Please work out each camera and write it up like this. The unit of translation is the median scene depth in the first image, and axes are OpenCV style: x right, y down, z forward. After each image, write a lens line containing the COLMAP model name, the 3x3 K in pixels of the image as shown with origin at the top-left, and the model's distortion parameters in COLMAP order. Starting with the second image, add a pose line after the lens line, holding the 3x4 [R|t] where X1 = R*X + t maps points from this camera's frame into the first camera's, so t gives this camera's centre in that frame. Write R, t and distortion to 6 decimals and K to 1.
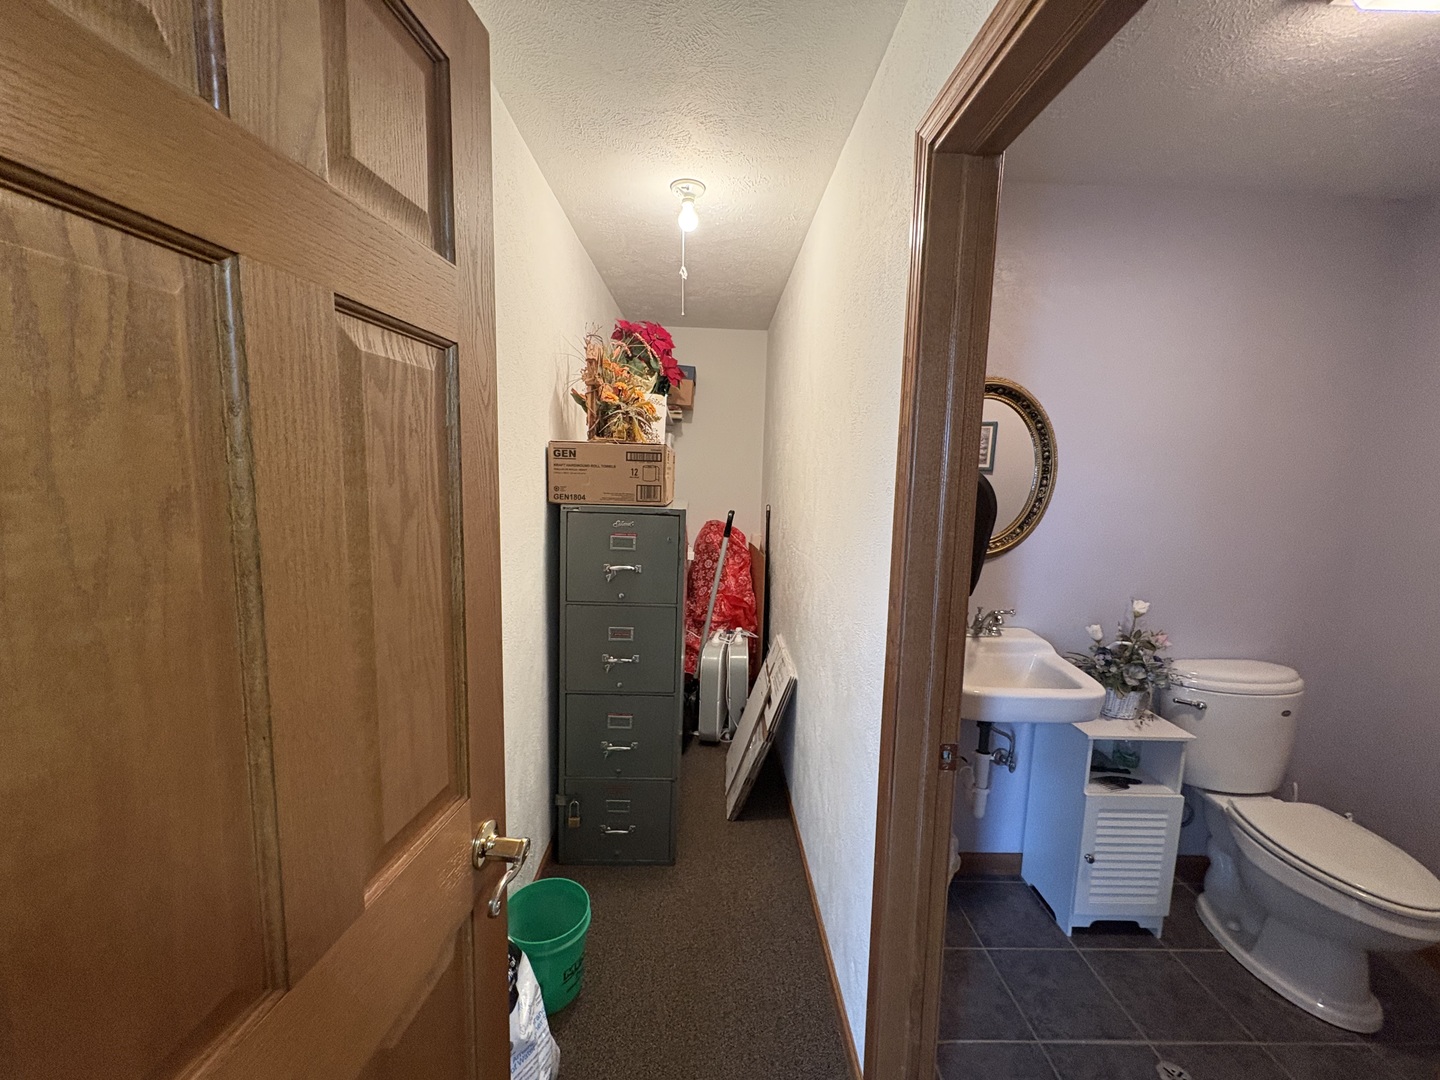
lens RADIAL K [[574.9, 0, 713.8], [0, 574.9, 541.6], [0, 0, 1]] dist [-0.000227, -0.000133]
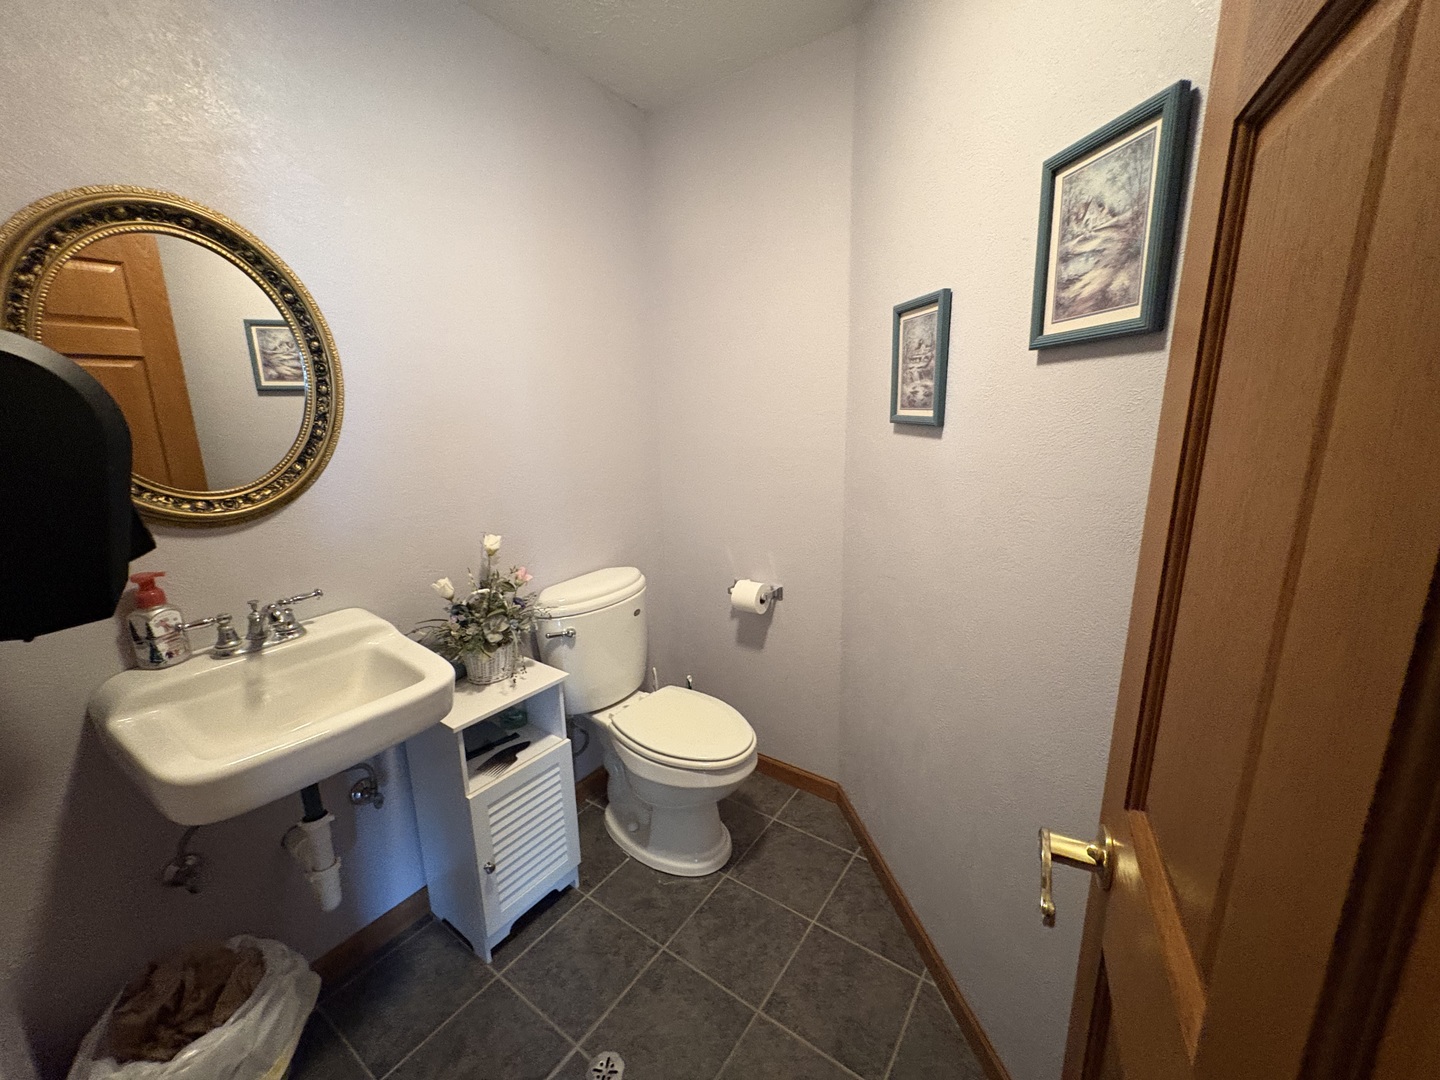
lens RADIAL K [[574.9, 0, 720.1], [0, 574.9, 540.4], [0, 0, 1]] dist [-0.000227, -0.000133]
pose [[0.593388, -0.215328, 0.775580, 0.306292], [0.131486, 0.976541, 0.170523, 0.013871], [-0.794105, 0.000792, 0.607781, 0.247954]]
